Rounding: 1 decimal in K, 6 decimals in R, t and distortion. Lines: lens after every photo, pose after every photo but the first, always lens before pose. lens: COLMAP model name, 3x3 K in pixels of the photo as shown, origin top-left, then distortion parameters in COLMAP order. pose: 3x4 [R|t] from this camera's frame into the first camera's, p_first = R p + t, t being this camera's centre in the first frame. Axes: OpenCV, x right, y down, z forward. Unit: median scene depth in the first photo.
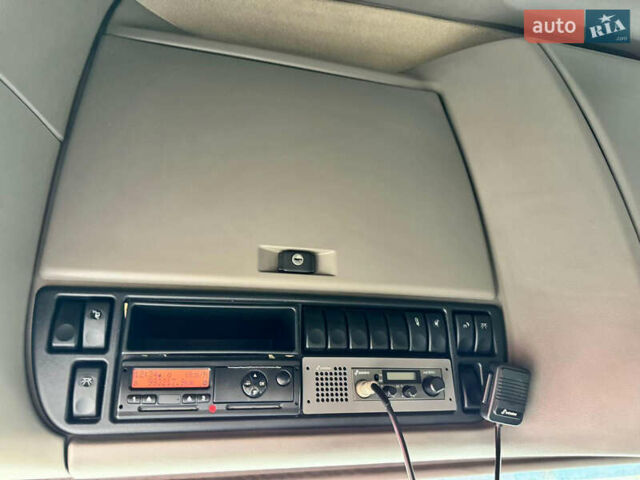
lens RADIAL K [[330.0, 0, 320.0], [0, 330.0, 240.0], [0, 0, 1]] dist [0.049077, -0.000198]
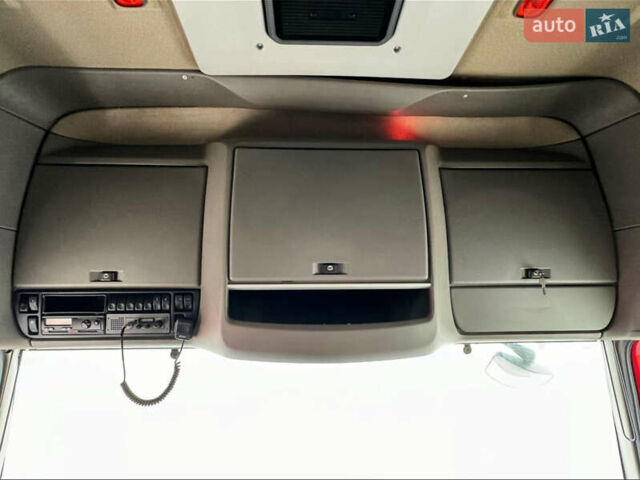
lens RADIAL K [[332.8, 0, 321.0], [0, 332.8, 237.8], [0, 0, 1]] dist [-0.002264, -0.000554]
pose [[0.986599, -0.040943, -0.157942, 2.038675], [0.067902, 0.983227, 0.169273, -0.559412], [0.148363, -0.177729, 0.972831, -1.174313]]
